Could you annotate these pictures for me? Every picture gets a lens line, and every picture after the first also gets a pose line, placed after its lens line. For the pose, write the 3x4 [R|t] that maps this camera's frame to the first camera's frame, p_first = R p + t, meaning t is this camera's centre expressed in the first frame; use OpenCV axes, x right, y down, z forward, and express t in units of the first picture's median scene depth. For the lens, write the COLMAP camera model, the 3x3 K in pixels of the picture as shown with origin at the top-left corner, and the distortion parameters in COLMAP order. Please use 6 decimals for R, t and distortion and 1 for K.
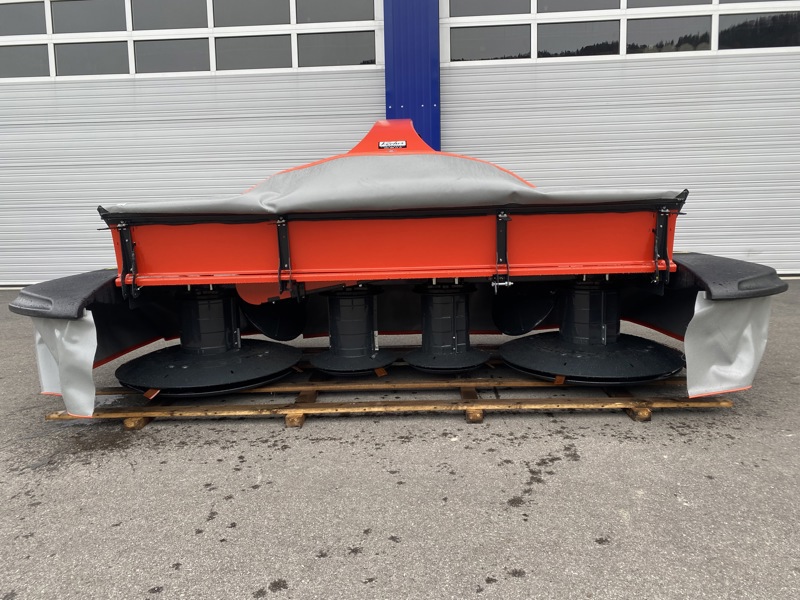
lens RADIAL K [[614.2, 0, 400.5], [0, 614.2, 294.7], [0, 0, 1]] dist [0.025940, -0.022493]
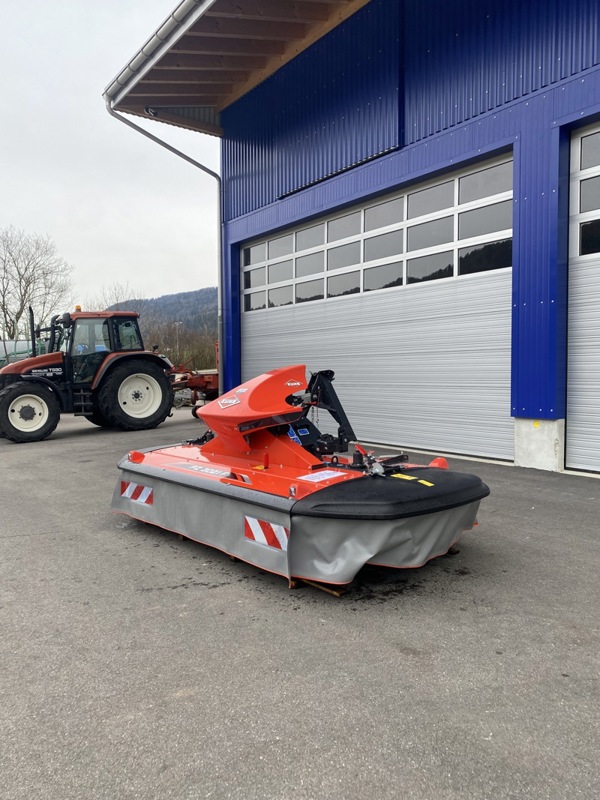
lens RADIAL K [[614.2, 0, 294.3], [0, 614.2, 392.1], [0, 0, 1]] dist [0.025940, -0.022493]
pose [[0.635941, 0.039417, -0.770731, 1.673448], [-0.087148, 0.995975, -0.020971, -0.259638], [0.766802, 0.080504, 0.636816, 0.014310]]
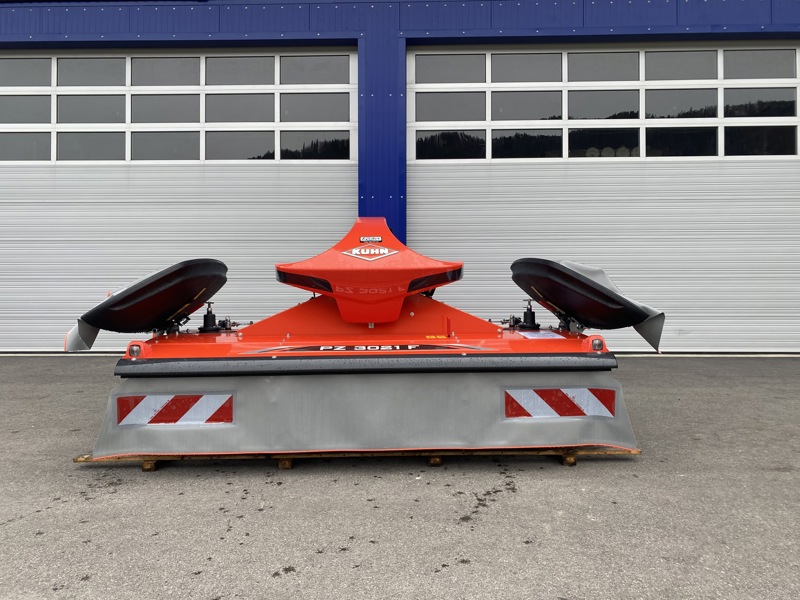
lens RADIAL K [[614.2, 0, 396.2], [0, 614.2, 300.2], [0, 0, 1]] dist [0.025940, -0.022493]
pose [[0.998380, 0.019759, 0.053358, -0.030333], [-0.013665, 0.993586, -0.112248, 0.021313], [-0.055234, 0.111337, 0.992247, -0.270352]]
